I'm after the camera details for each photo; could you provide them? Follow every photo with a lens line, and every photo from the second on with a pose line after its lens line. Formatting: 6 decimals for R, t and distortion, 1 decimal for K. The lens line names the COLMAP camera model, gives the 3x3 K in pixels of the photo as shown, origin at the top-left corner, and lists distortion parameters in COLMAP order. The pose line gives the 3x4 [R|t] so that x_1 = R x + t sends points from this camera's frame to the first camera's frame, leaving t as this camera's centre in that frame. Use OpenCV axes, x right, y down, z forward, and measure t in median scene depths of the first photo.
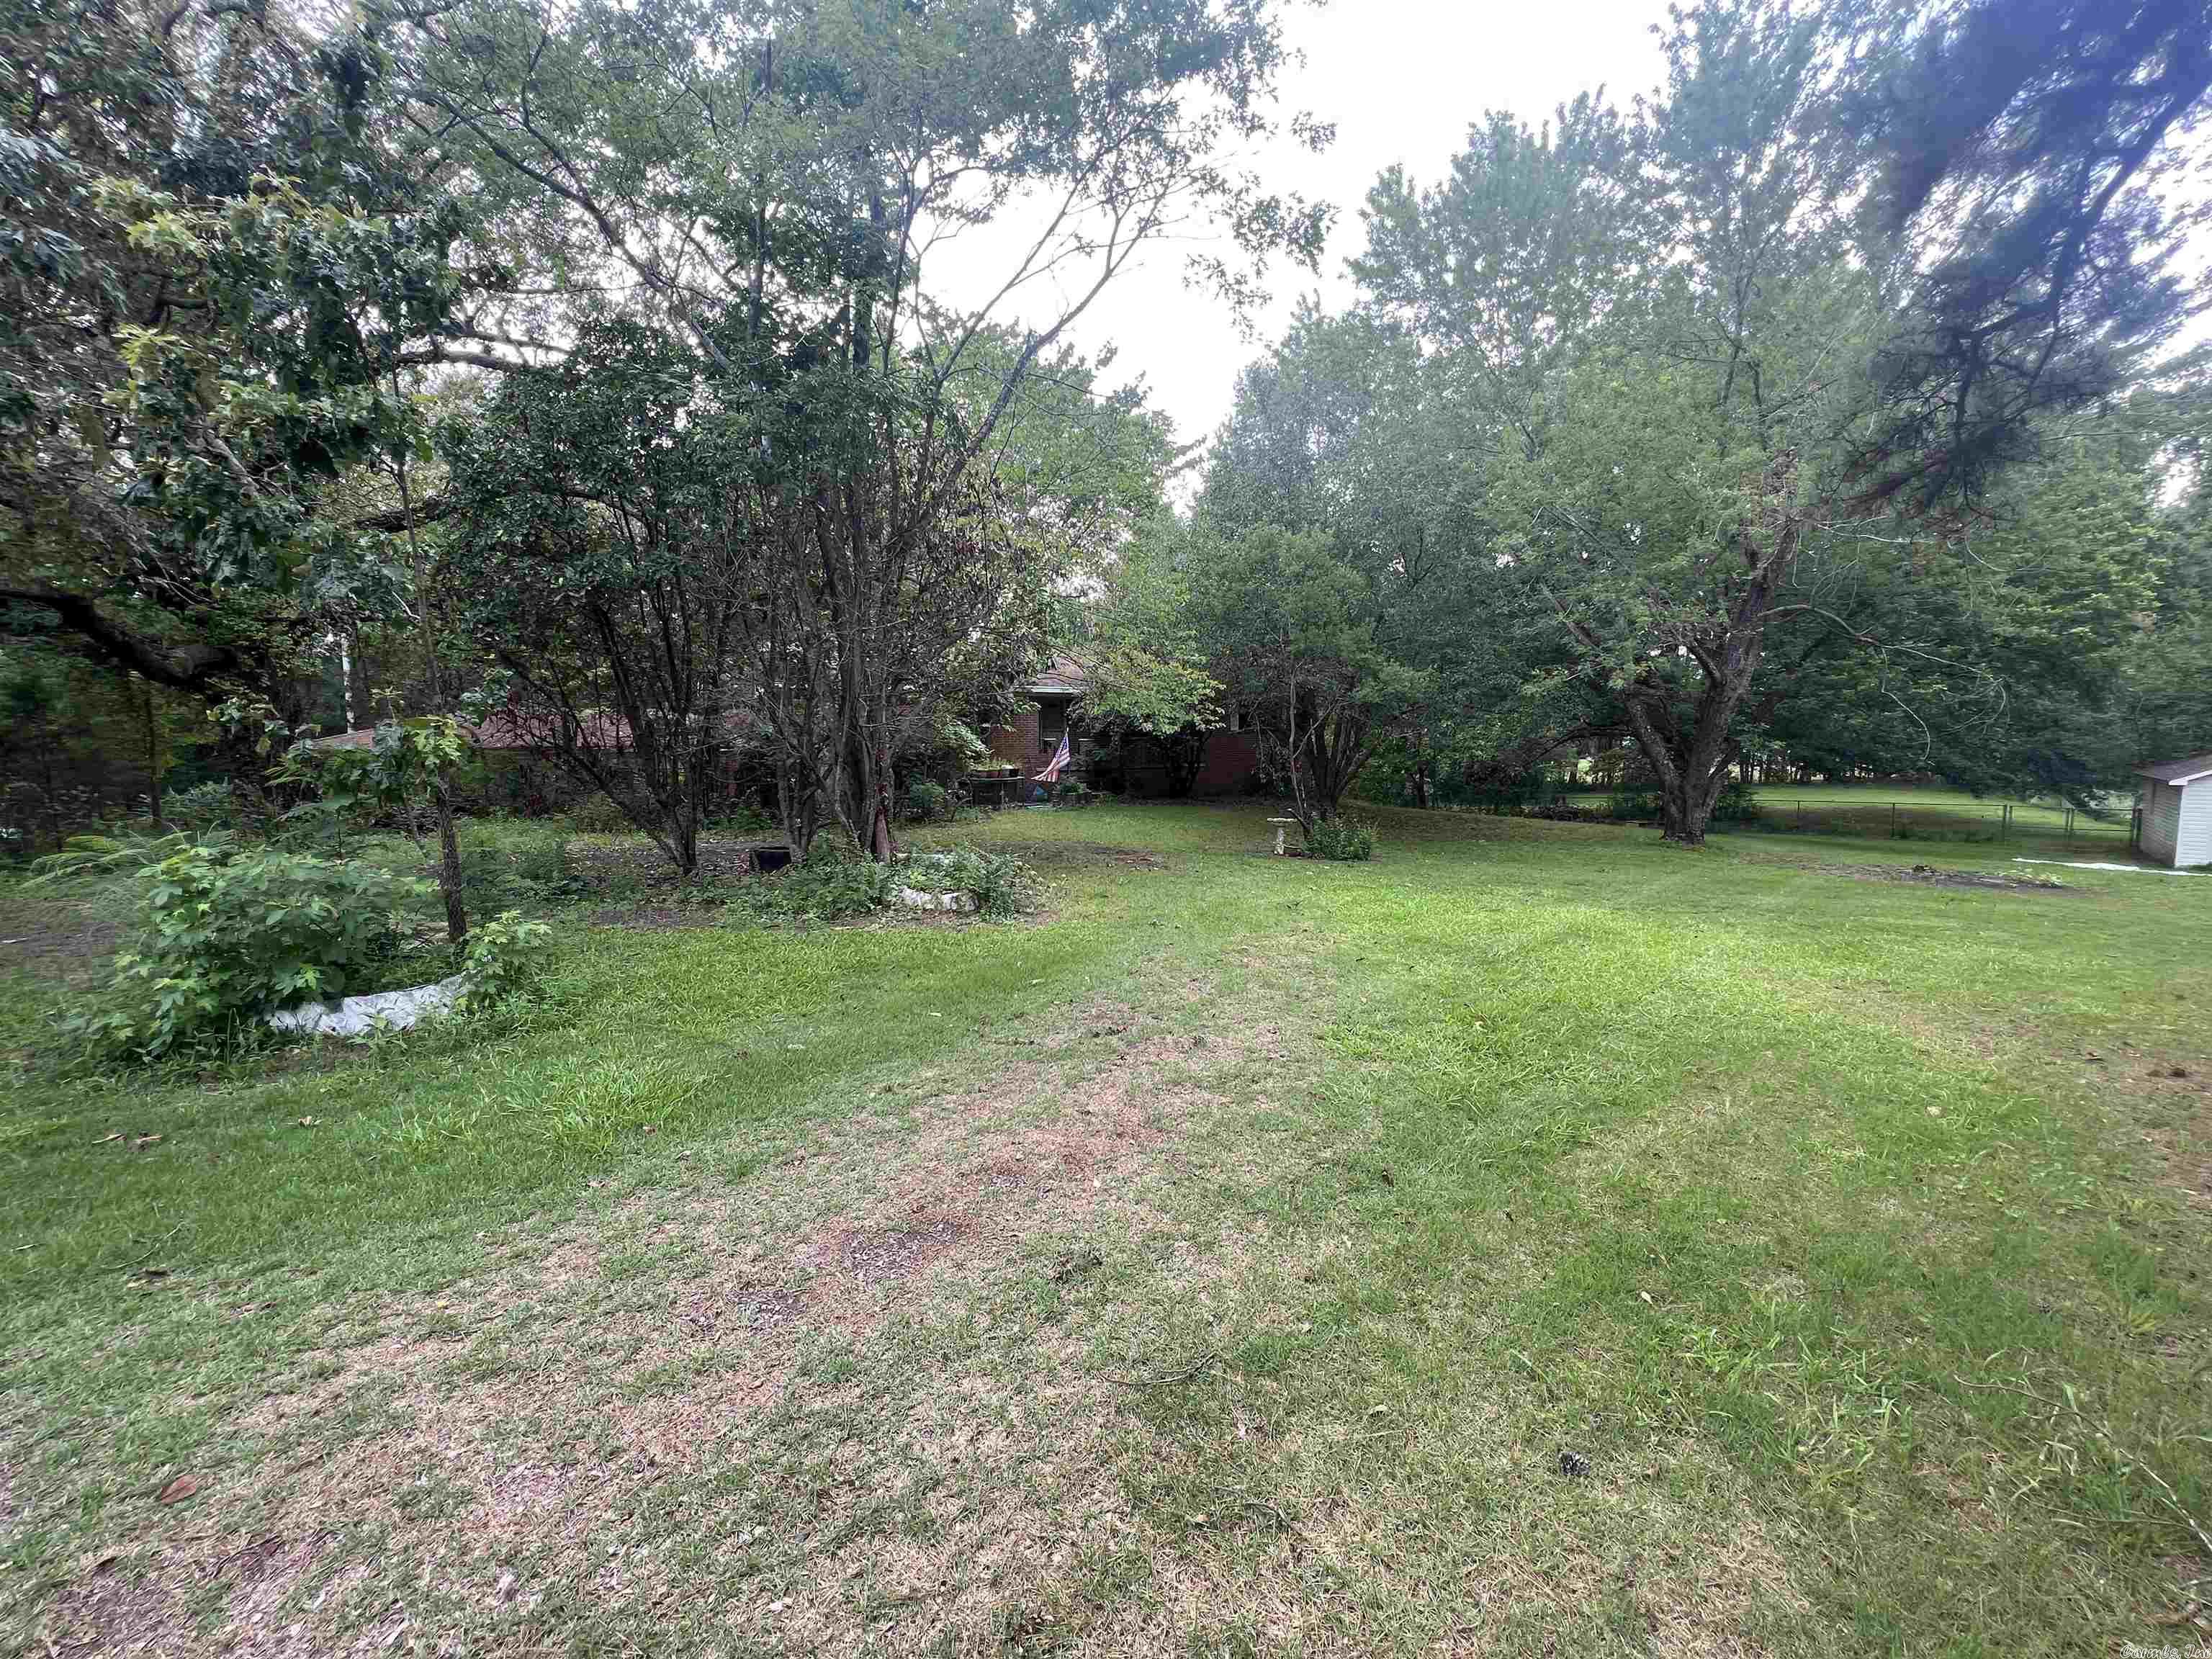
lens RADIAL K [[886.3, 0, 1106.0], [0, 886.3, 829.5], [0, 0, 1]] dist [0.000556, 0.000059]
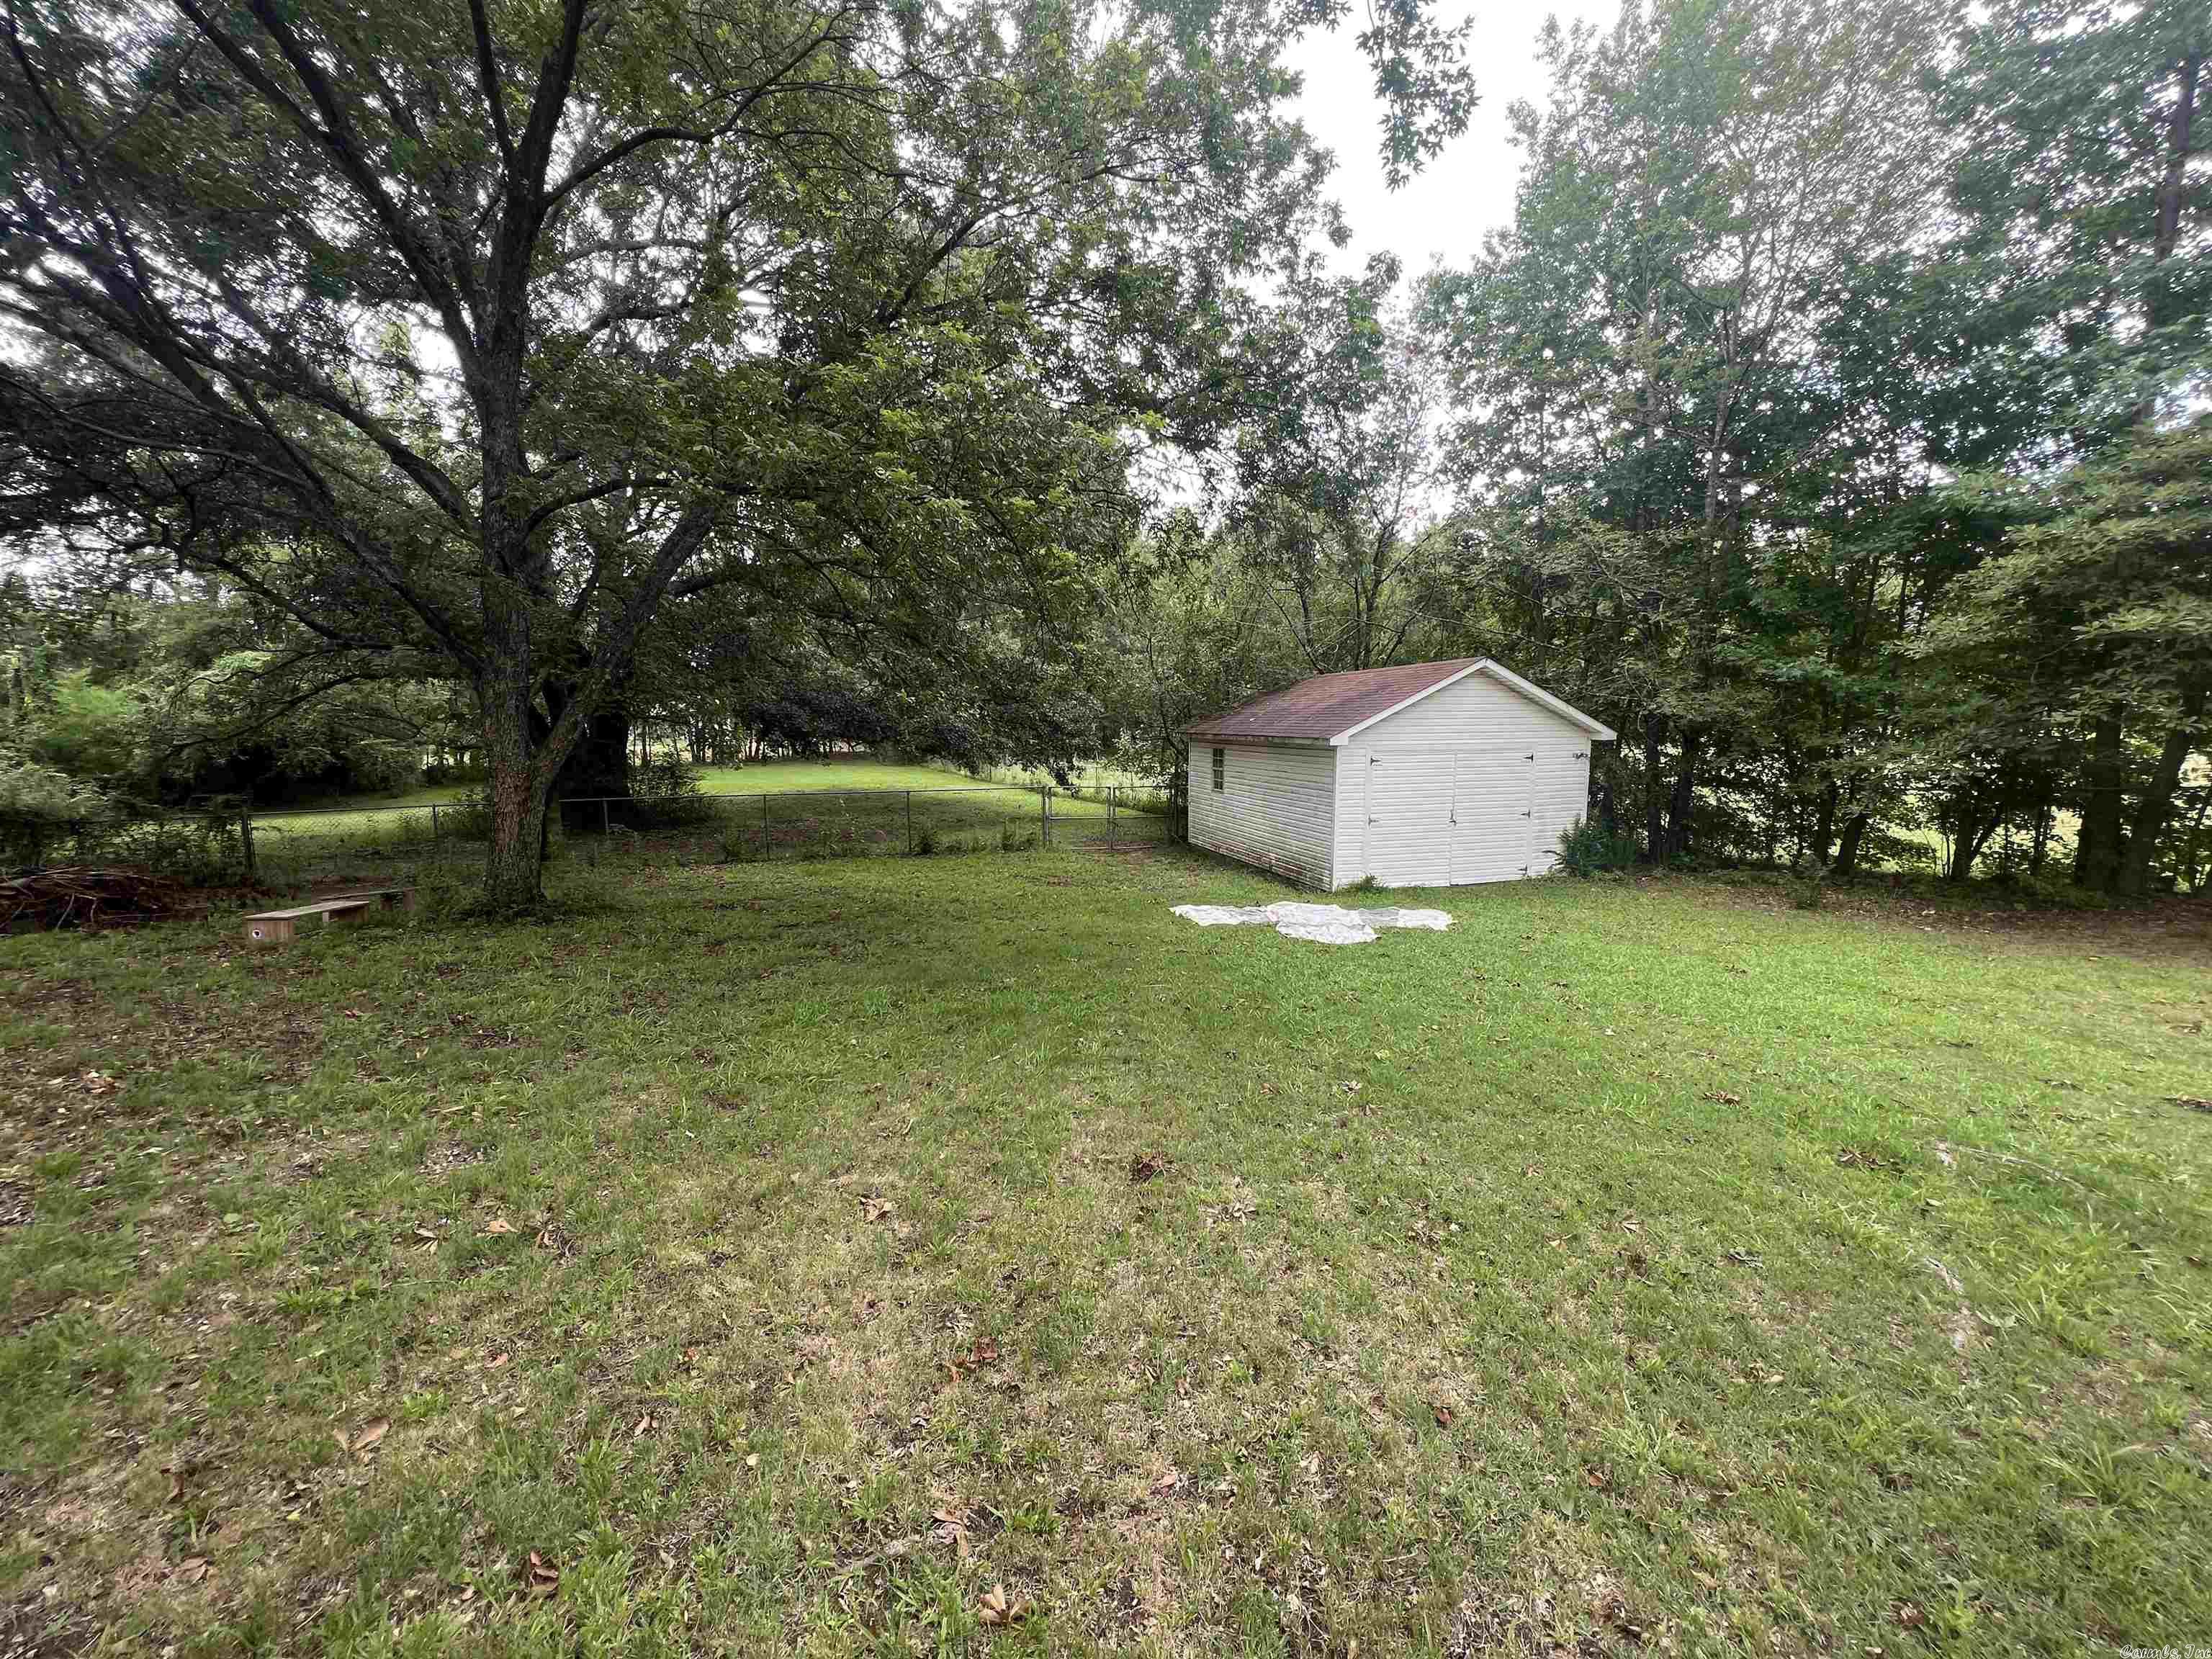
lens RADIAL K [[886.3, 0, 1106.0], [0, 886.3, 829.5], [0, 0, 1]] dist [0.000556, 0.000059]
pose [[0.516408, -0.088532, 0.851754, 1.036334], [0.073504, 0.995553, 0.058914, -0.061643], [-0.853183, 0.032184, 0.520619, 1.304205]]
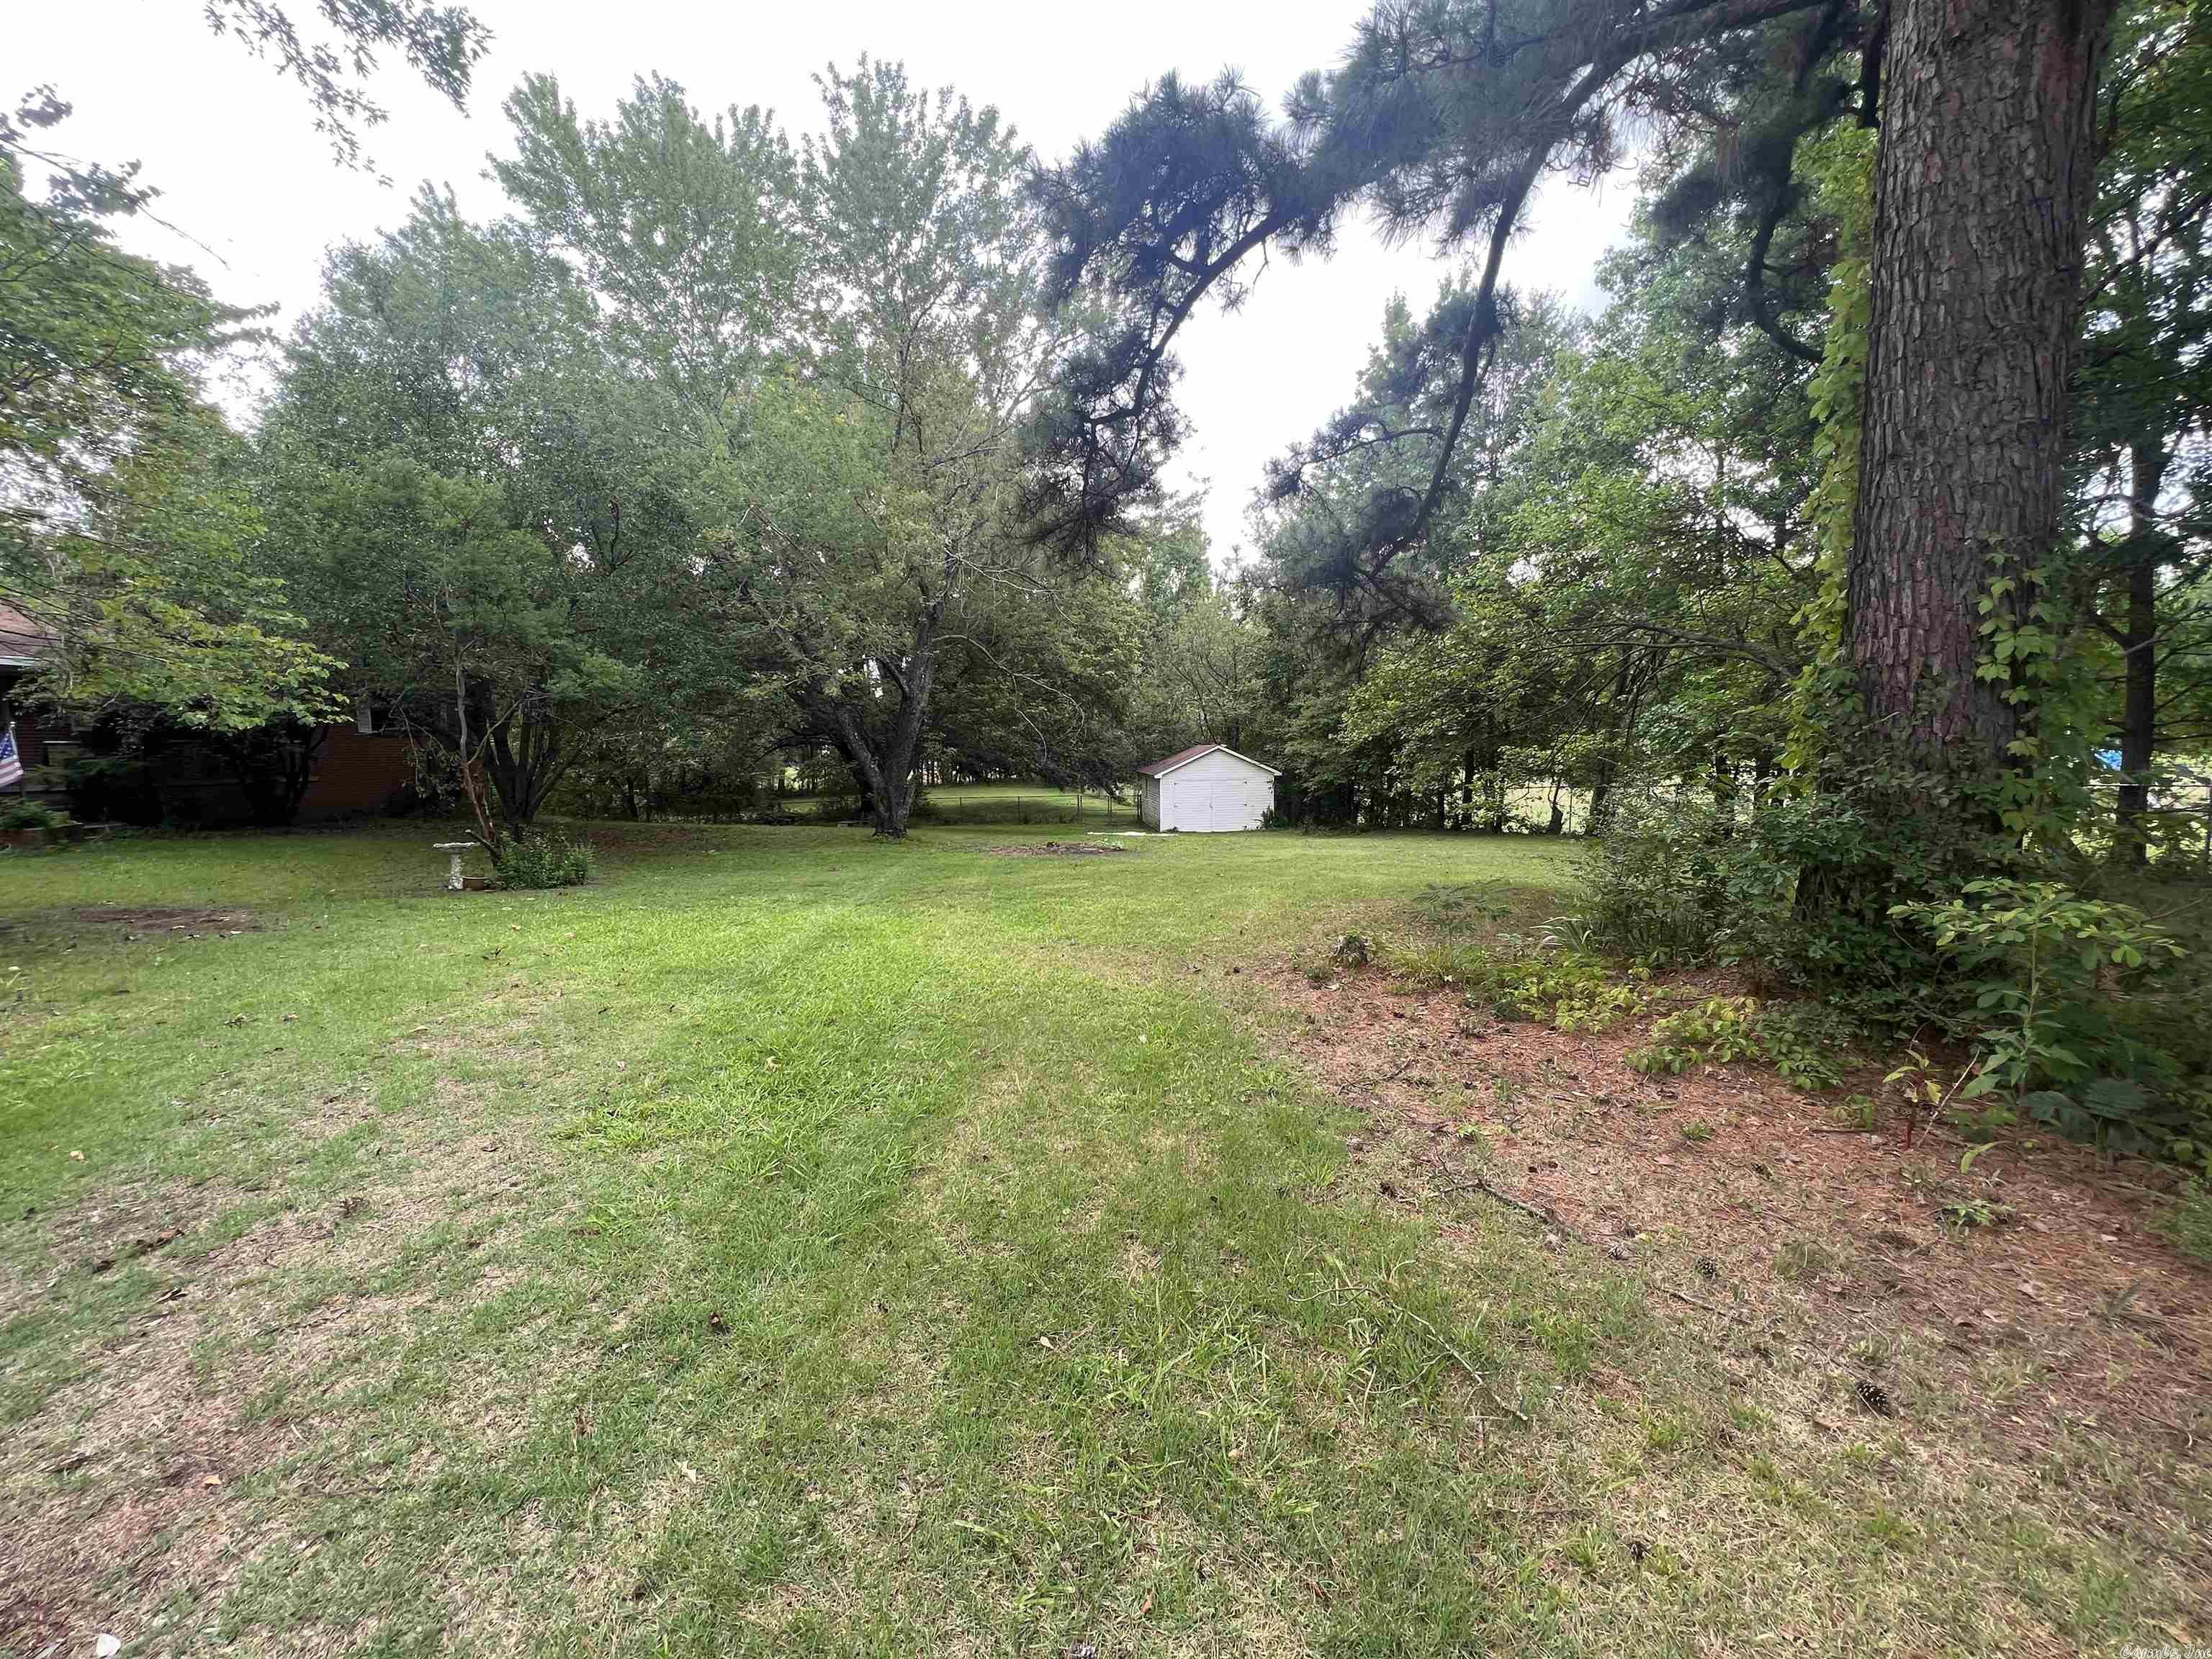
lens RADIAL K [[886.3, 0, 1106.0], [0, 886.3, 829.5], [0, 0, 1]] dist [0.000556, 0.000059]
pose [[0.668752, -0.063425, 0.740775, 0.004426], [0.071370, 0.997230, 0.020951, 0.000241], [-0.740052, 0.038858, 0.671427, 0.057717]]
